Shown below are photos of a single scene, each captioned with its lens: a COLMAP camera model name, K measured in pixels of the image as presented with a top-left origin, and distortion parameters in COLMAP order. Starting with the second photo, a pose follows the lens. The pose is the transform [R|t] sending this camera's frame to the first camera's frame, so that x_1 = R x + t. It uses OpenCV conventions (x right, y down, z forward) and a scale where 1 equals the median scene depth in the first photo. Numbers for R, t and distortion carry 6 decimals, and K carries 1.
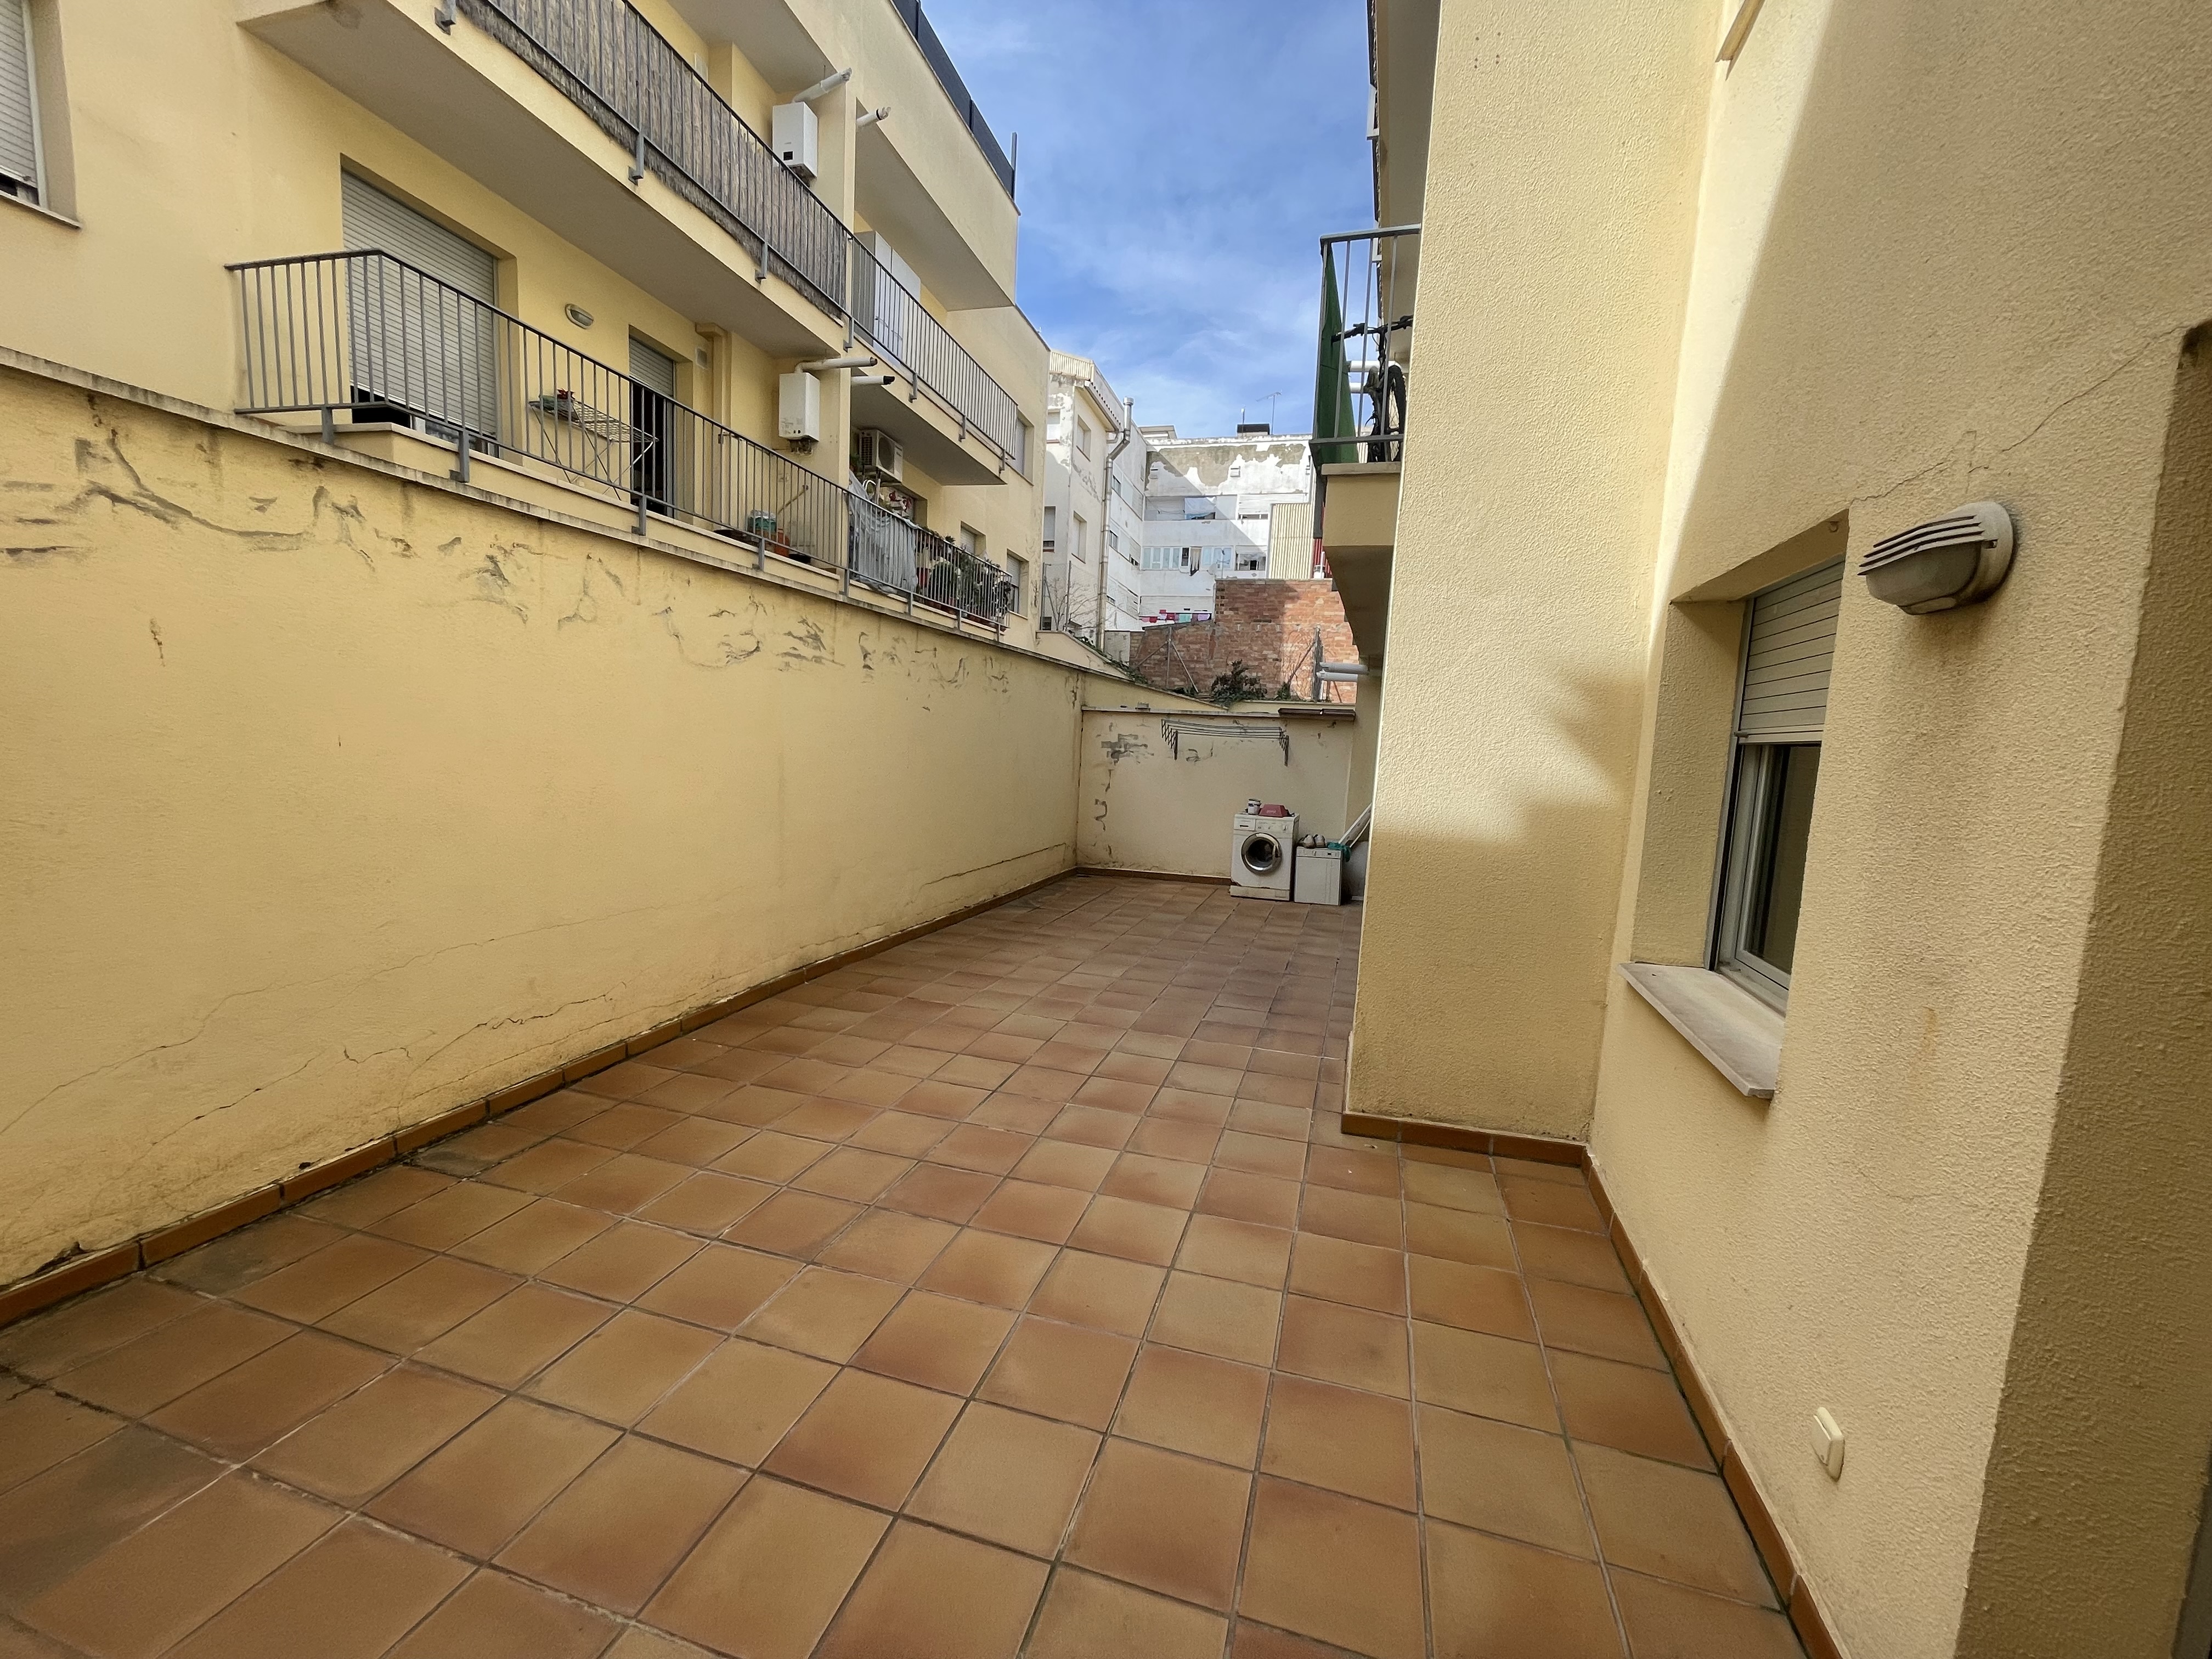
lens RADIAL K [[892.5, 0, 1102.2], [0, 892.5, 838.0], [0, 0, 1]] dist [-0.002183, -0.000417]
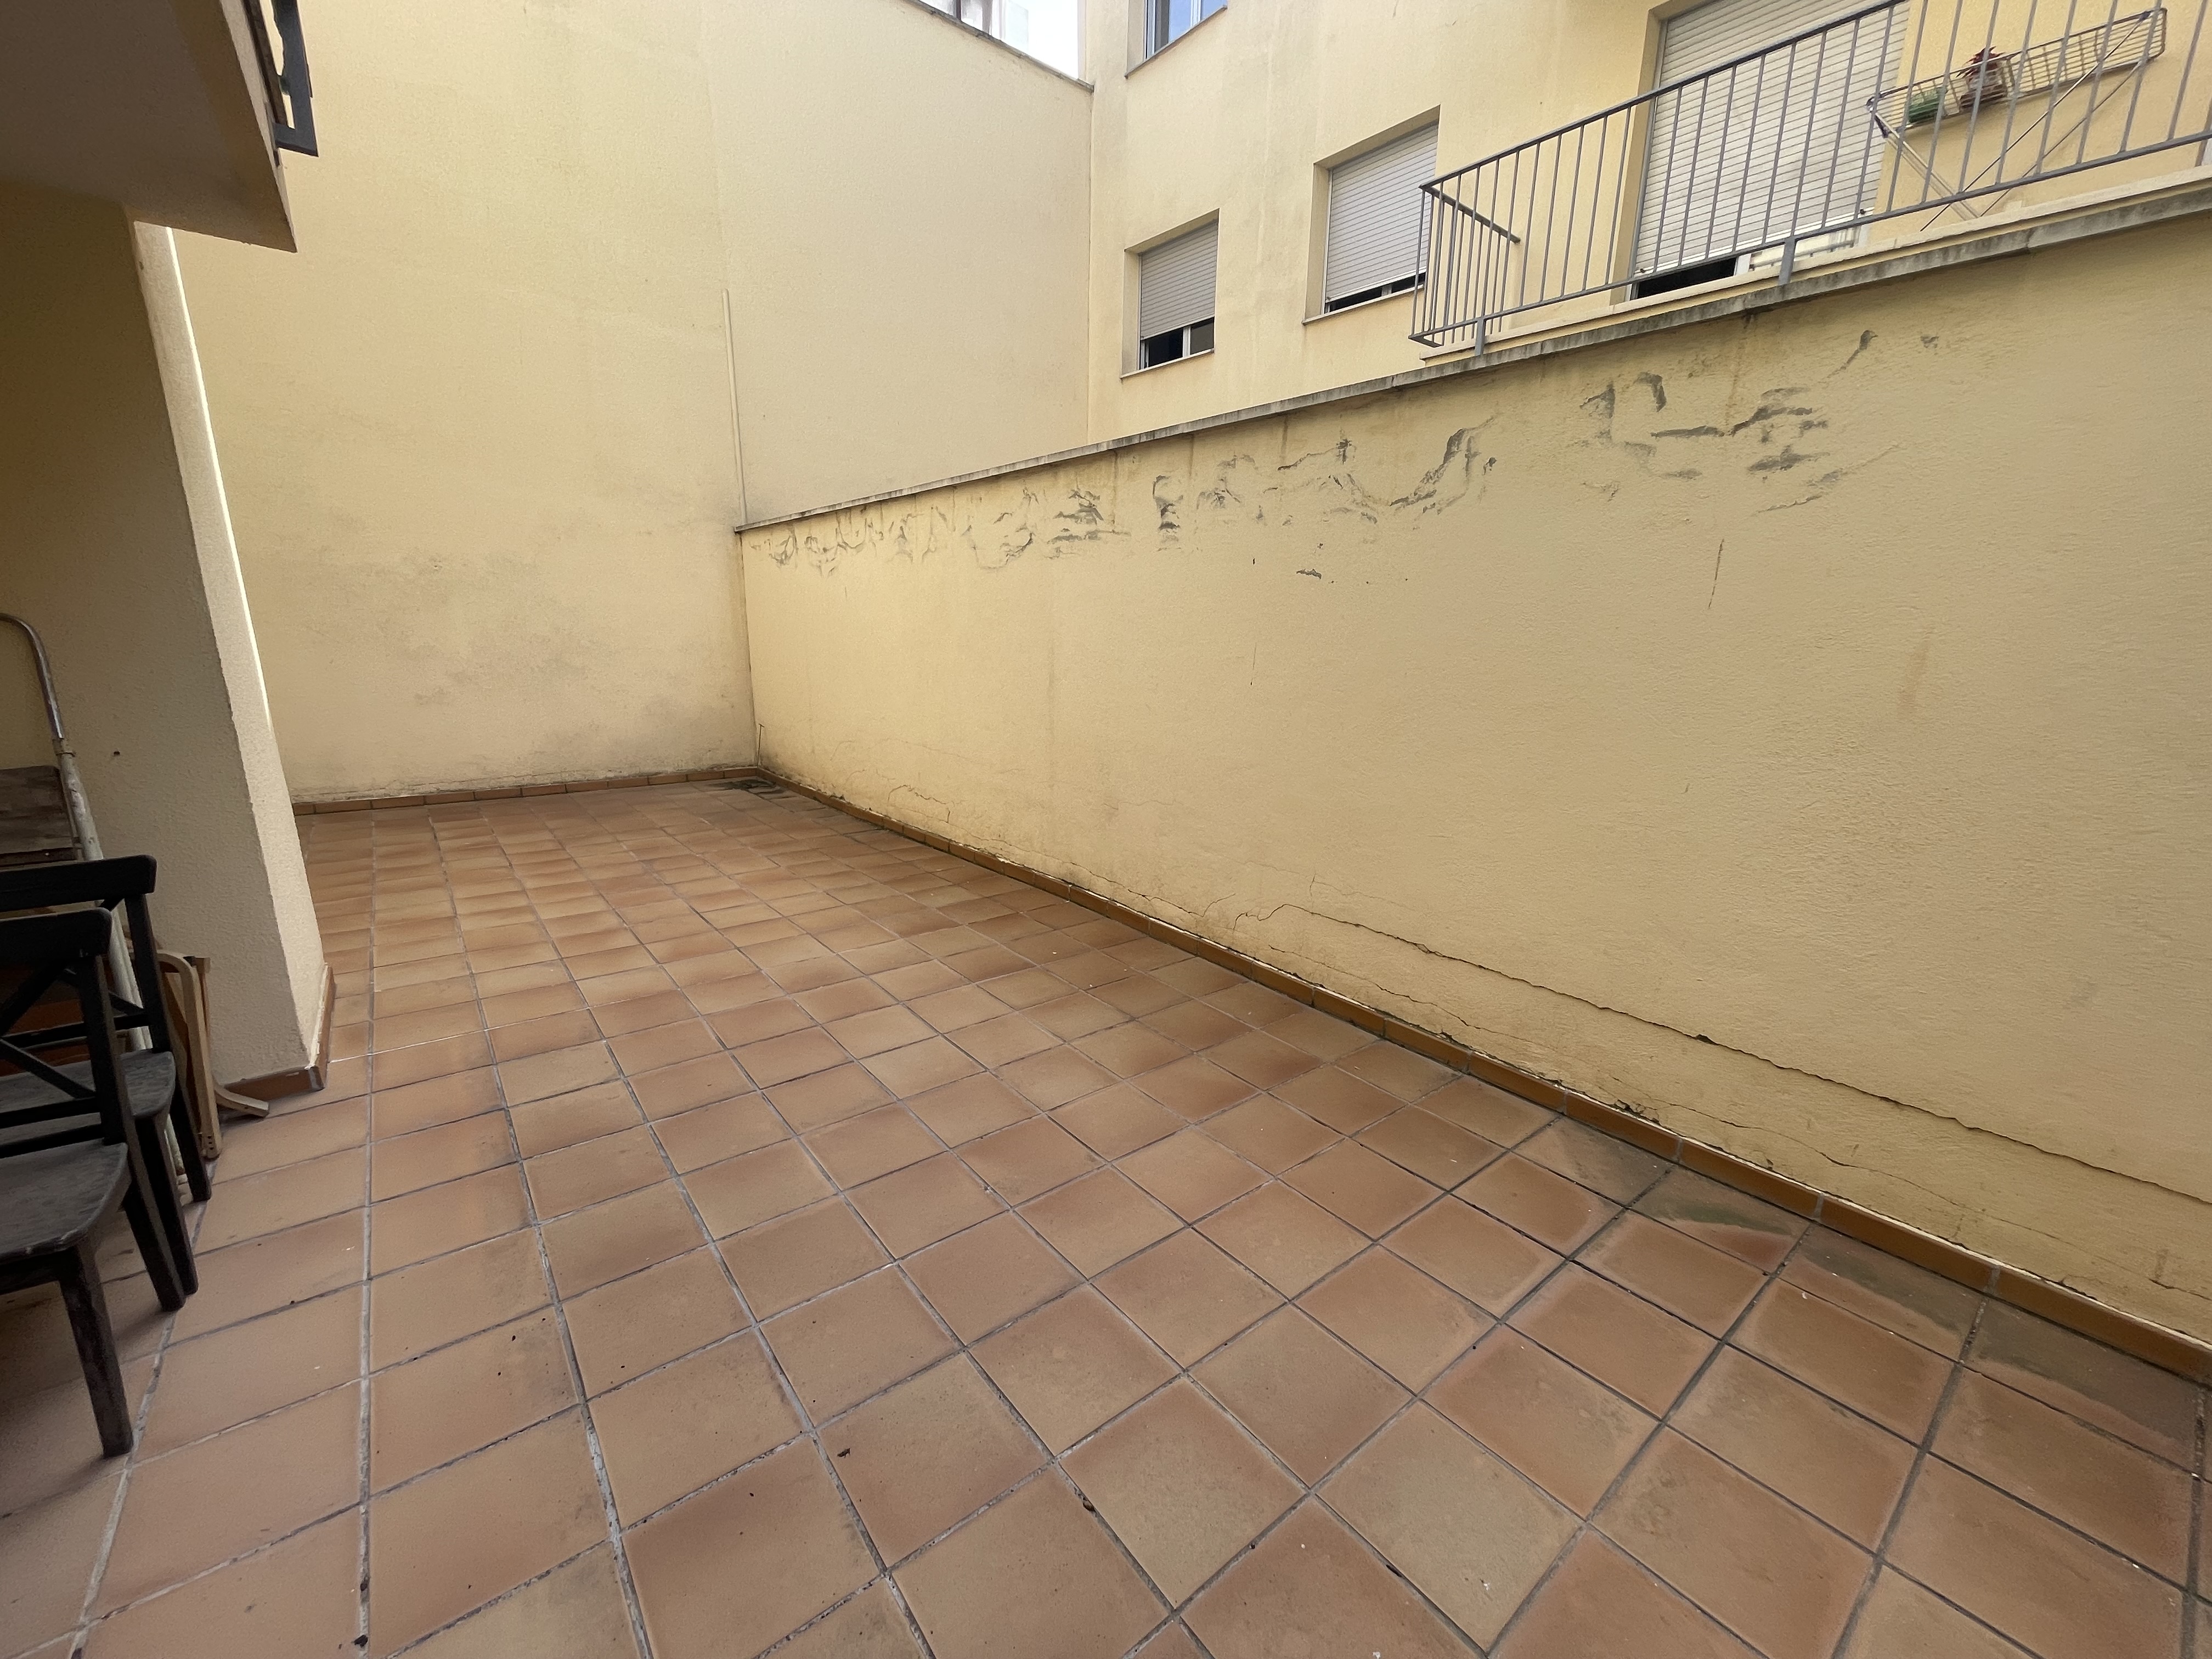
lens RADIAL K [[892.5, 0, 1102.2], [0, 892.5, 838.0], [0, 0, 1]] dist [-0.002183, -0.000417]
pose [[-0.573669, 0.138366, -0.807315, 0.530779], [-0.132111, 0.957093, 0.257914, -0.198160], [0.808363, 0.254612, -0.530775, 2.077032]]
